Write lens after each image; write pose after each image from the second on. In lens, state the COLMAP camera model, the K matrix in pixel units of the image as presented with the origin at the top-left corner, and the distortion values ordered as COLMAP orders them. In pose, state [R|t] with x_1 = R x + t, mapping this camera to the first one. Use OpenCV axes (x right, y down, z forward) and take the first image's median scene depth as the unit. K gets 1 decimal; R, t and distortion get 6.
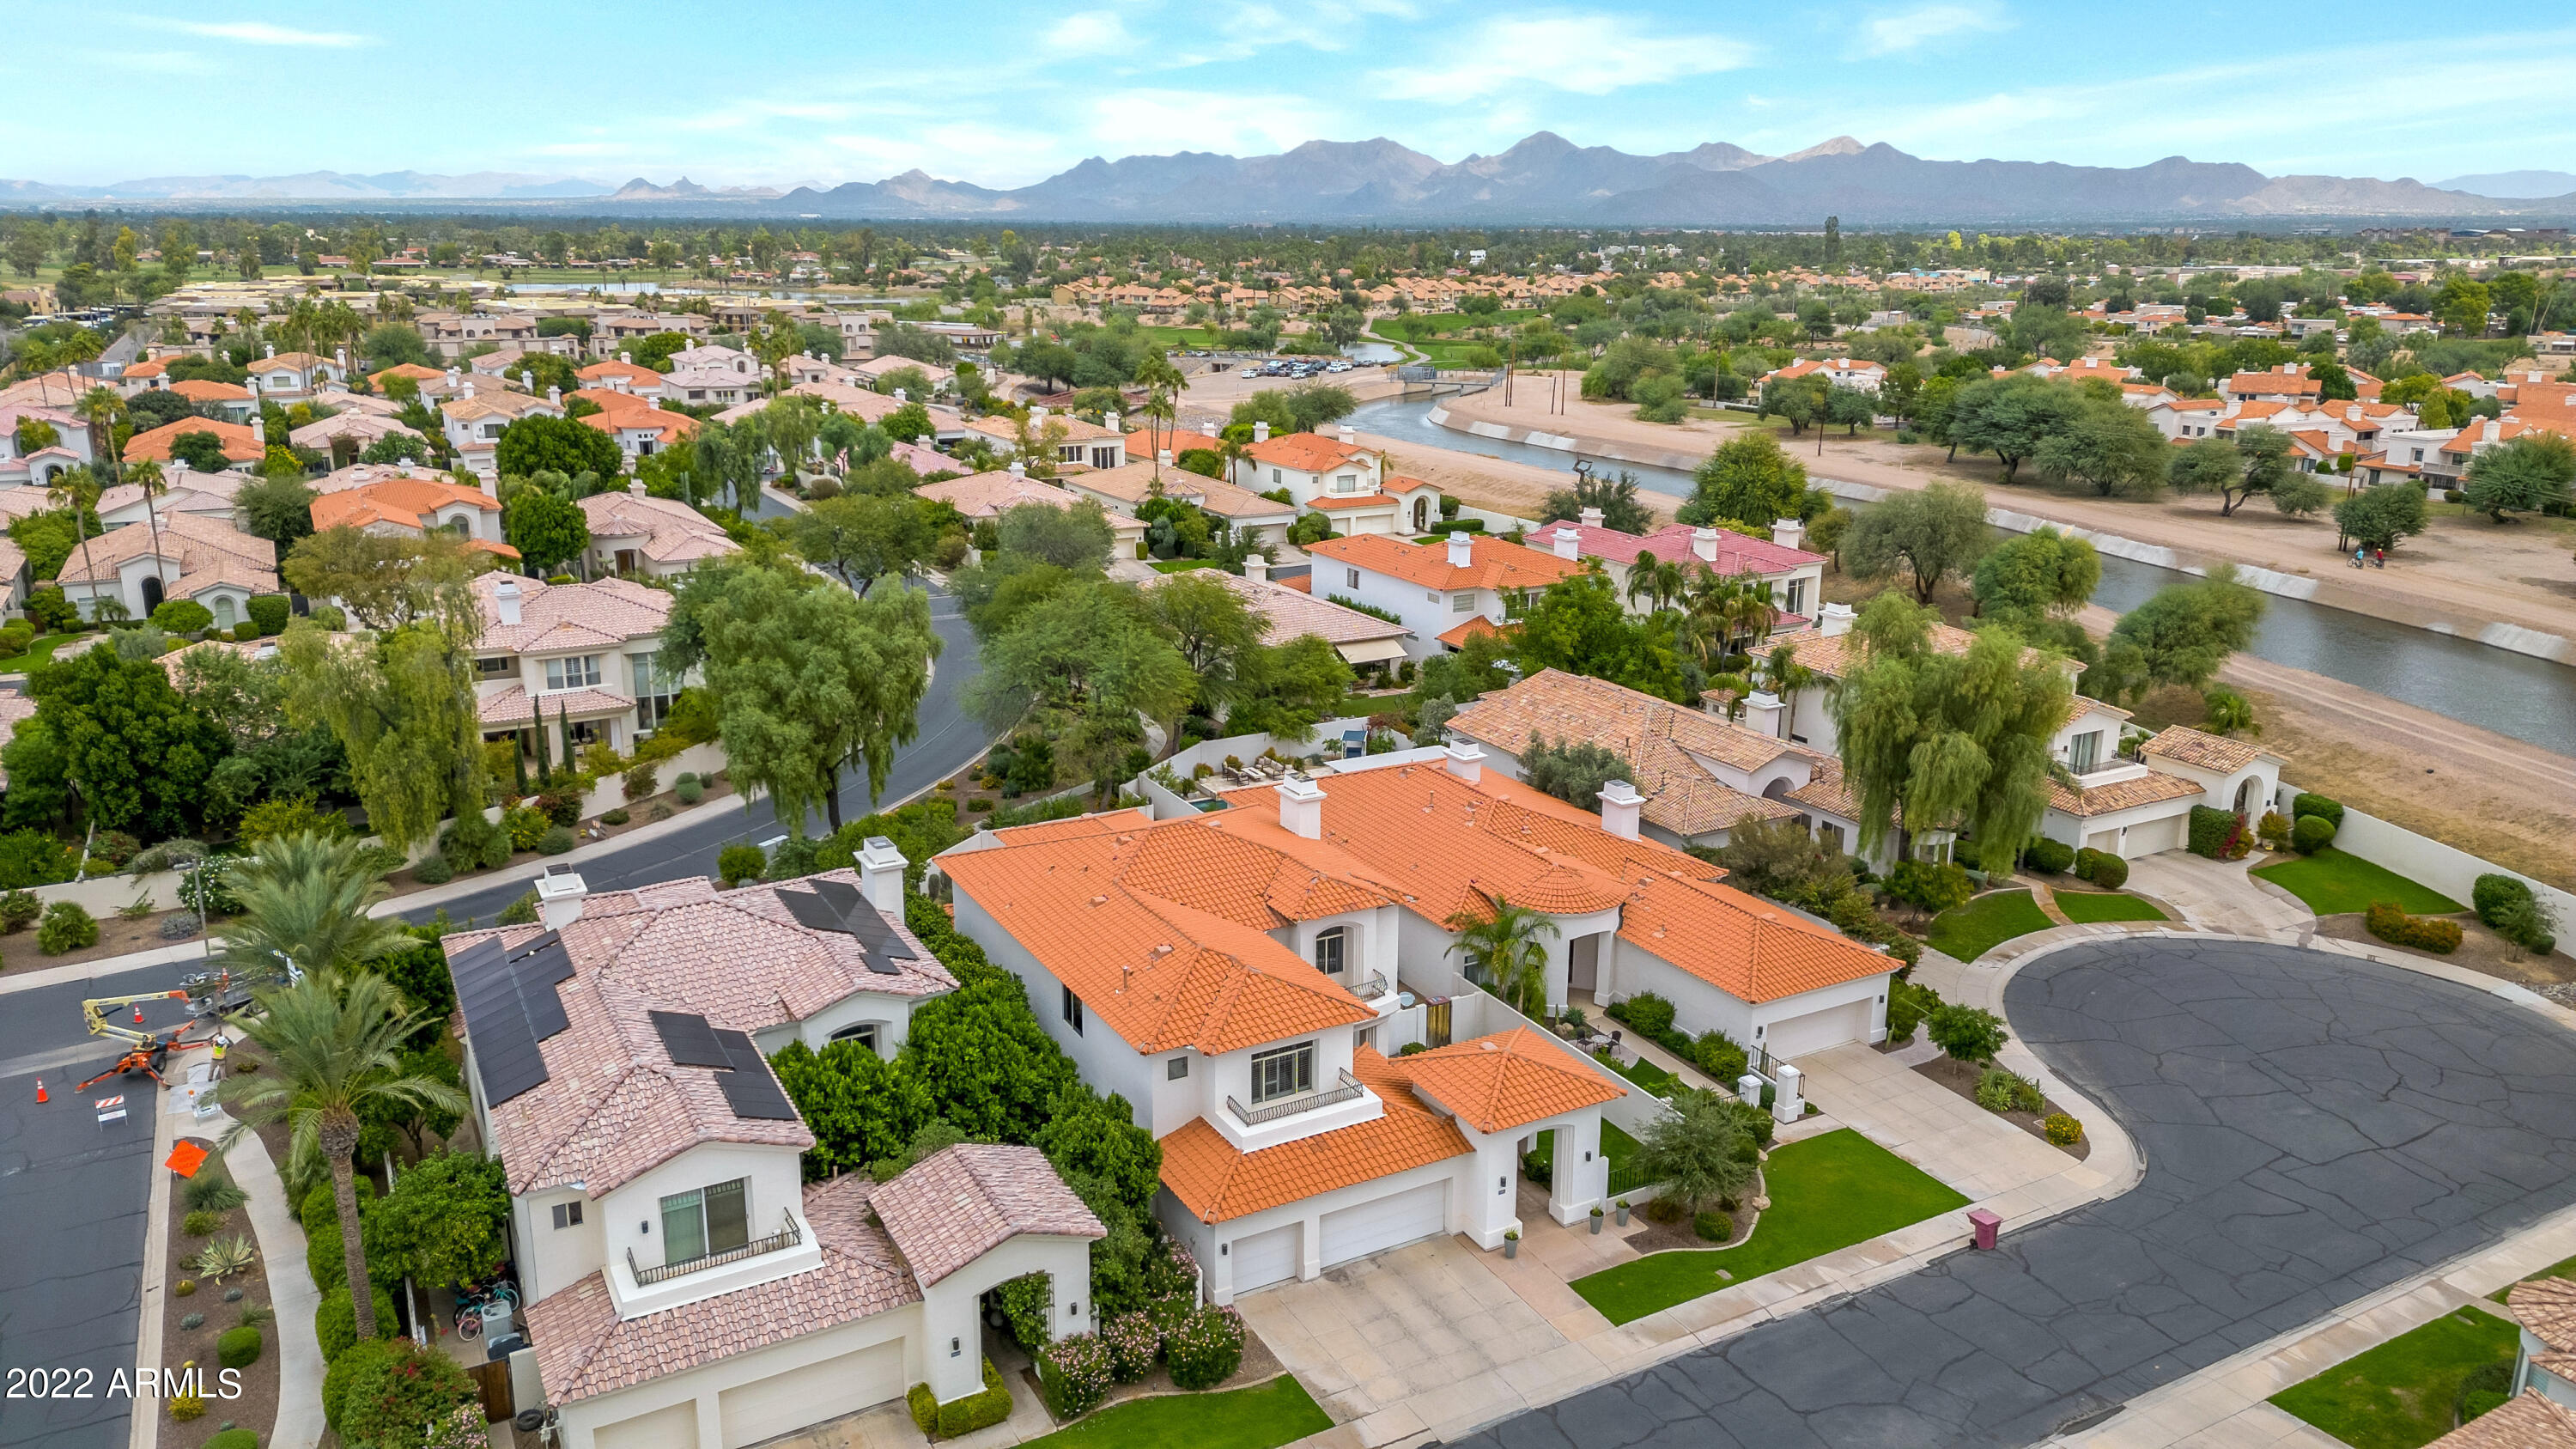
lens RADIAL K [[1788.7, 0, 1285.1], [0, 1788.7, 730.6], [0, 0, 1]] dist [0.093141, -0.101790]
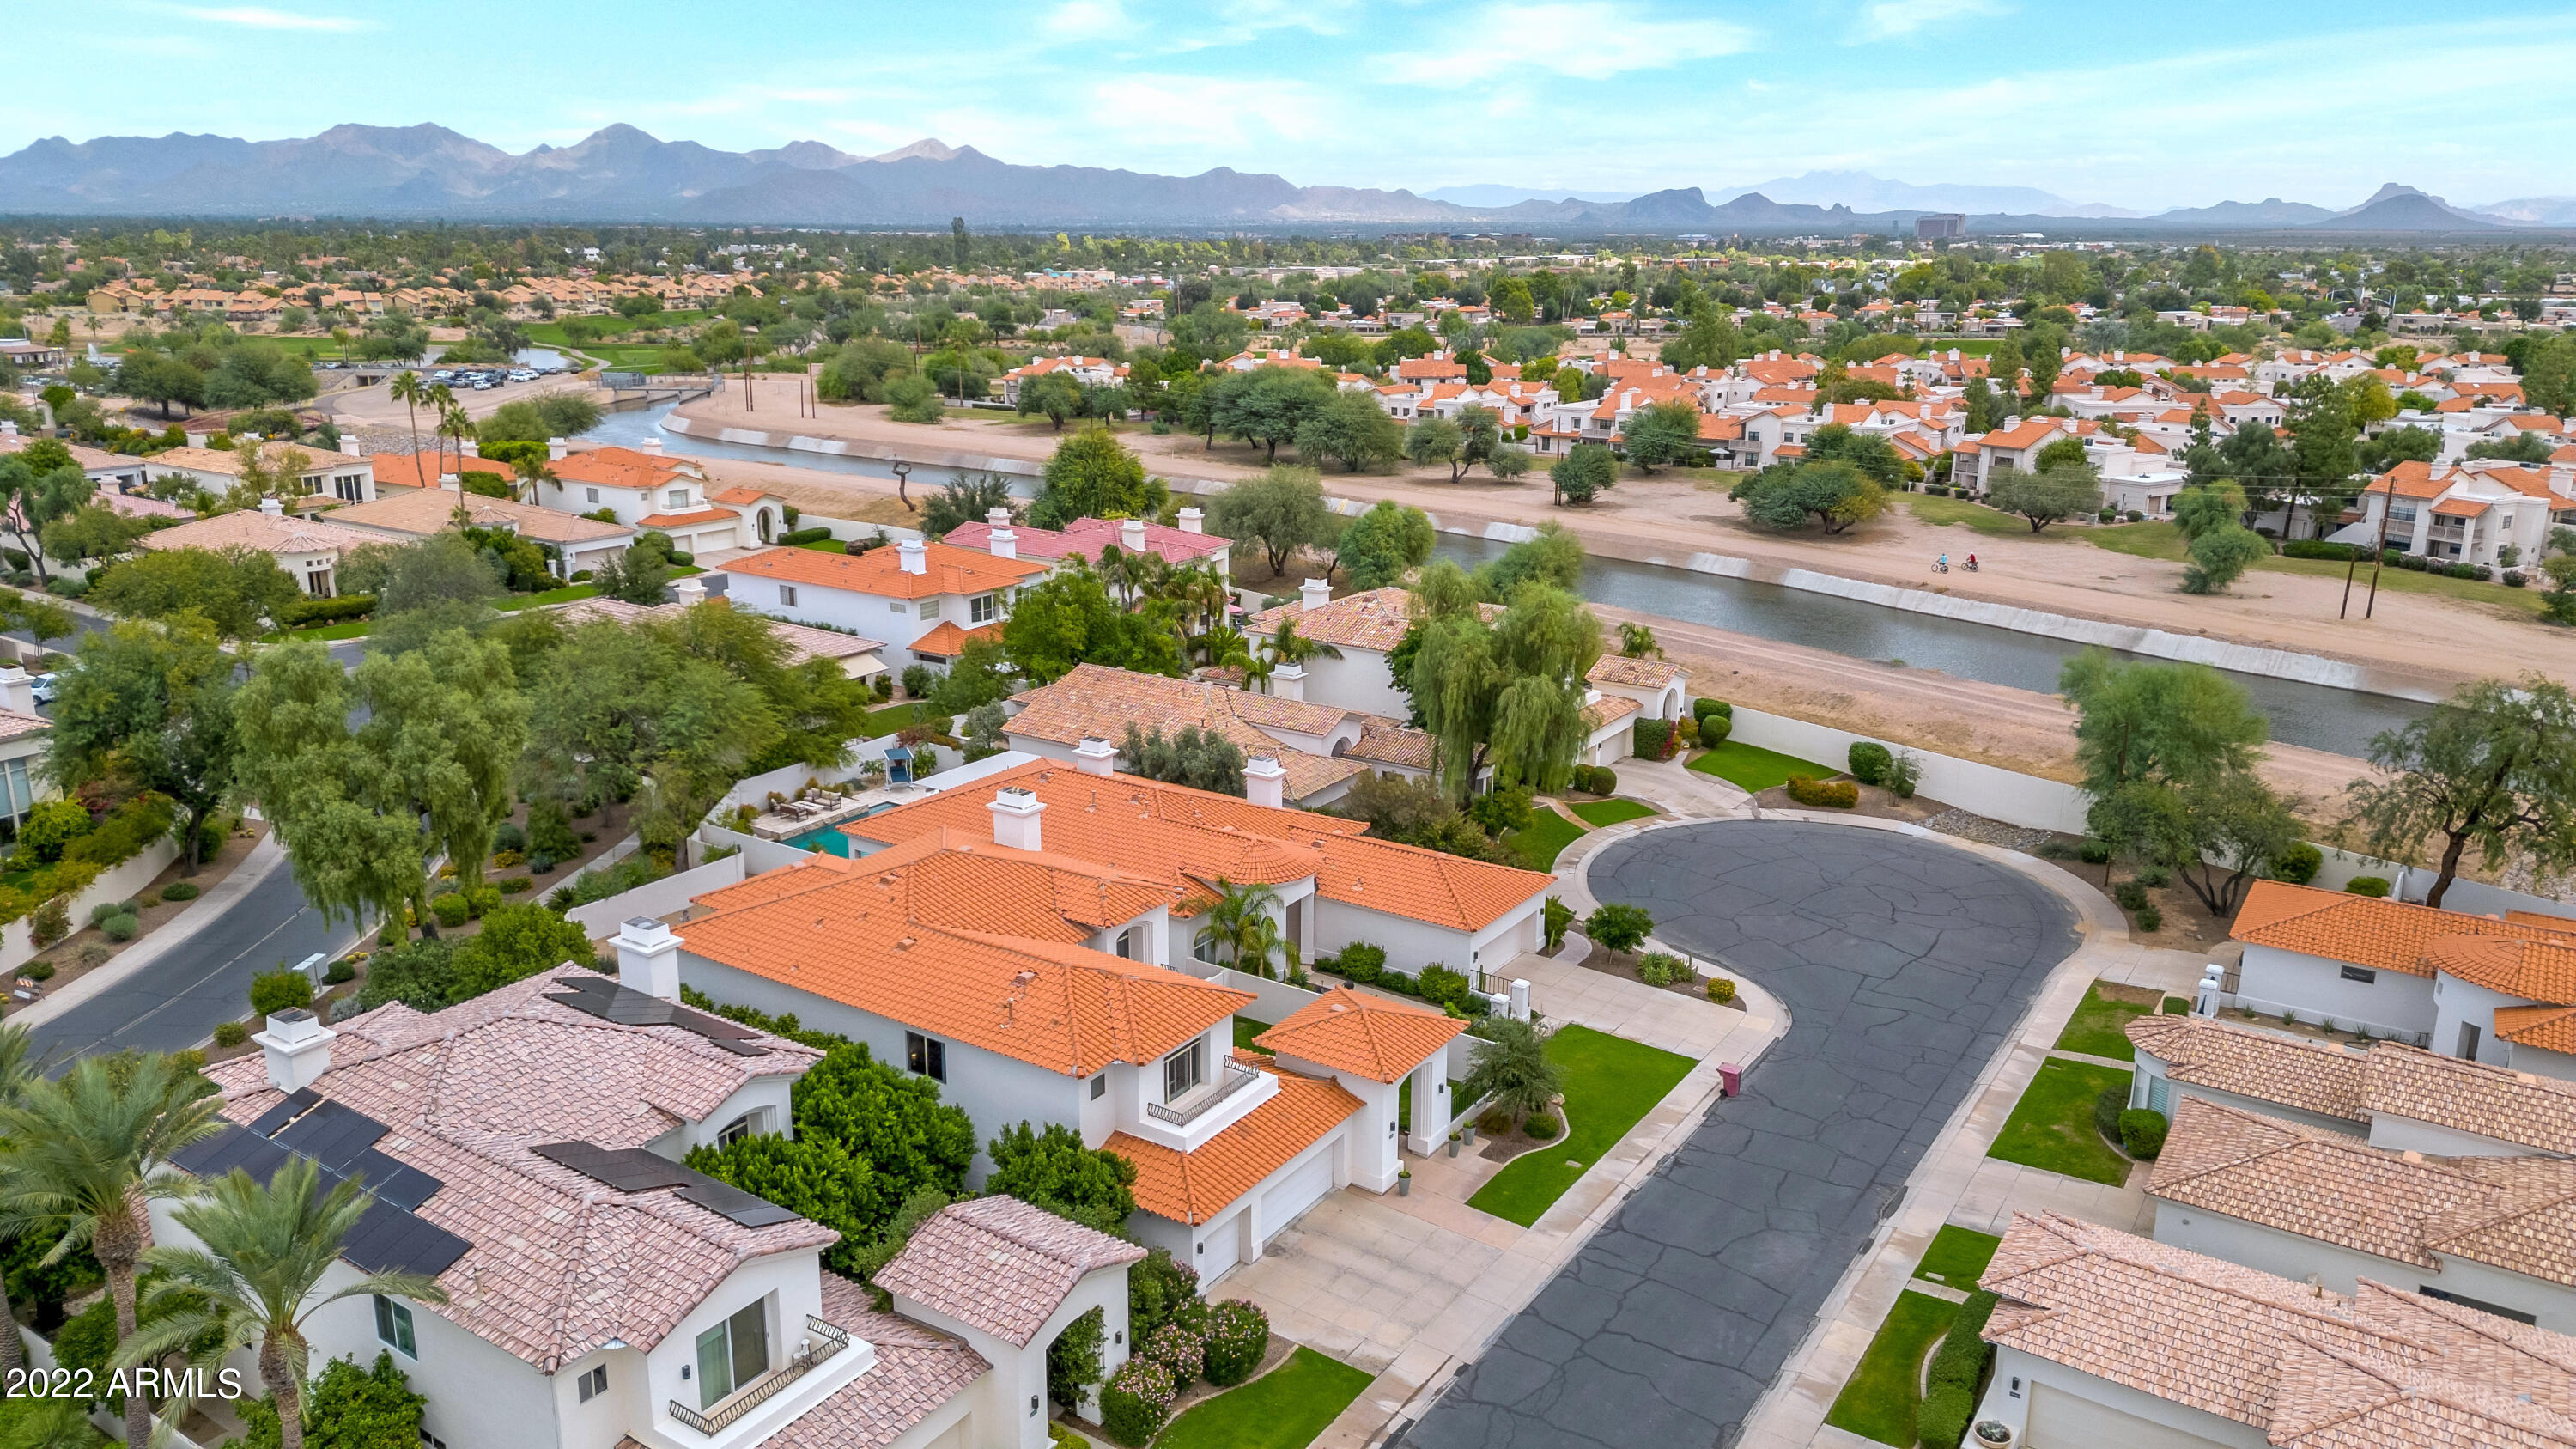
lens RADIAL K [[1788.7, 0, 1285.1], [0, 1788.7, 730.6], [0, 0, 1]] dist [0.093141, -0.101790]
pose [[0.891196, -0.122529, 0.436756, -0.218561], [0.122359, 0.992072, 0.028647, -0.013044], [-0.436804, 0.027911, 0.899124, 0.033602]]
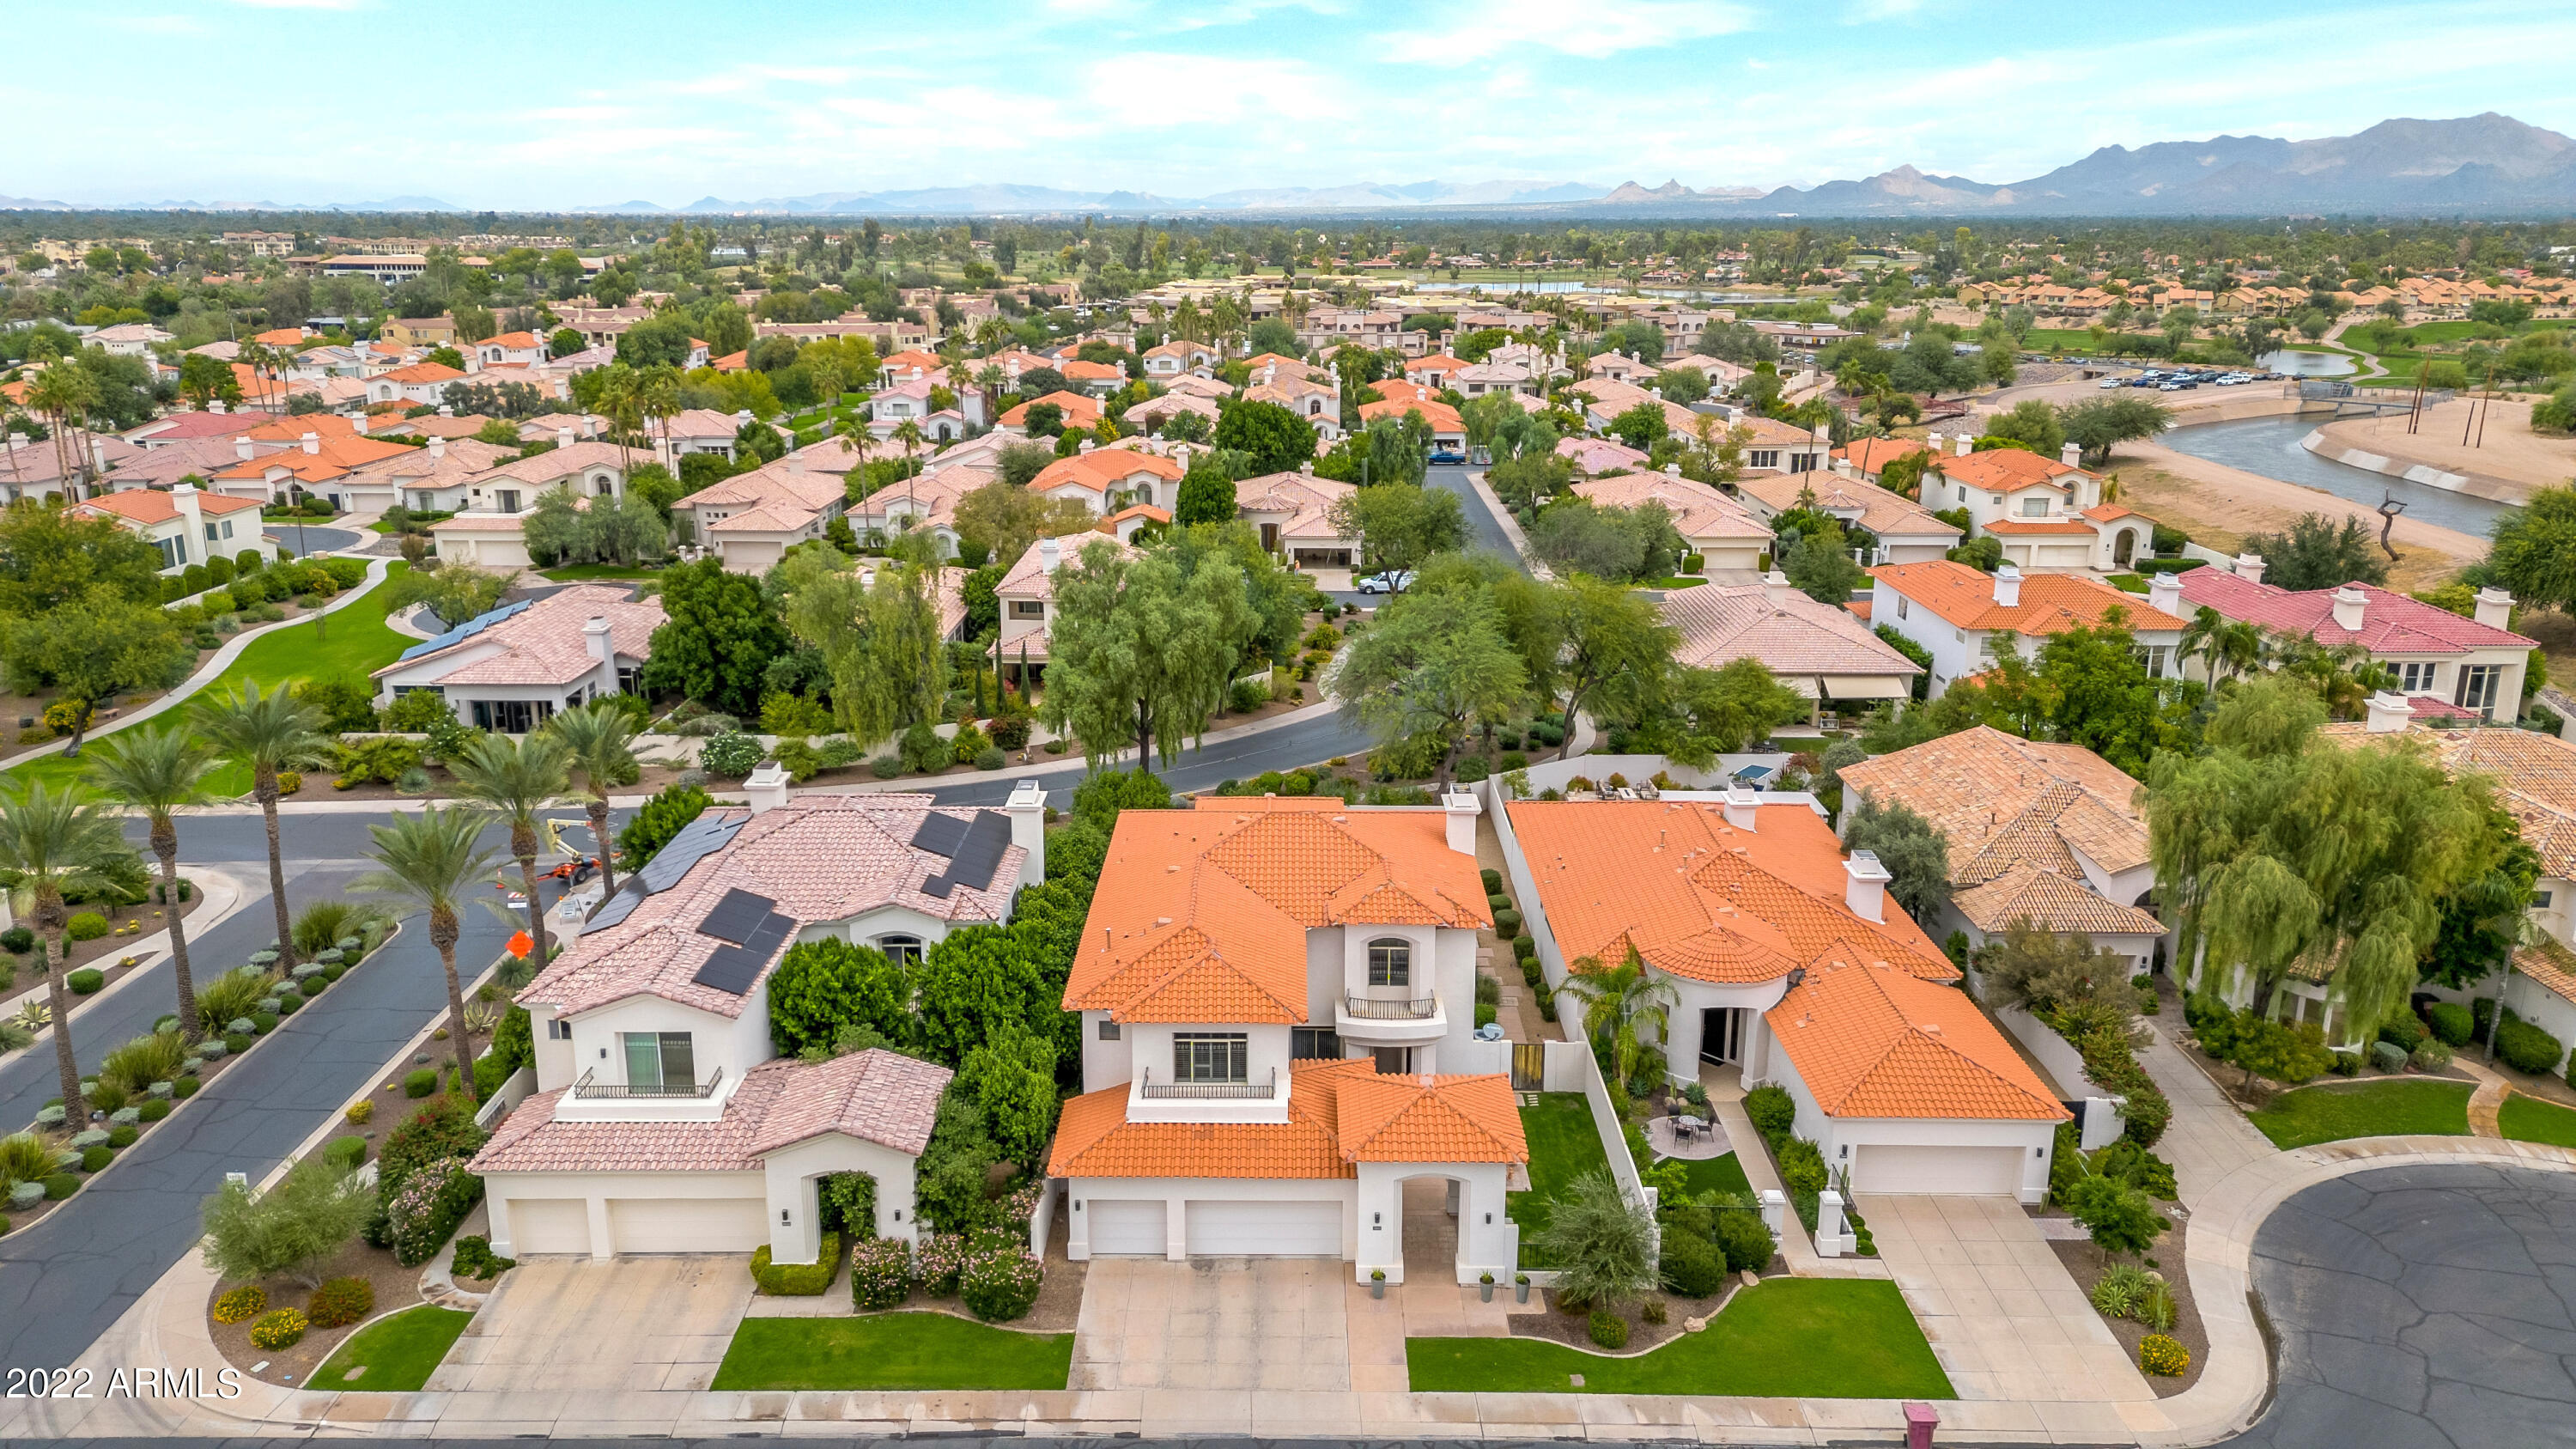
lens RADIAL K [[1788.7, 0, 1285.1], [0, 1788.7, 730.6], [0, 0, 1]] dist [0.093141, -0.101790]
pose [[0.872823, 0.130421, -0.470288, 0.288969], [-0.130259, 0.990929, 0.033054, -0.018996], [0.470333, 0.032409, 0.881894, 0.070386]]
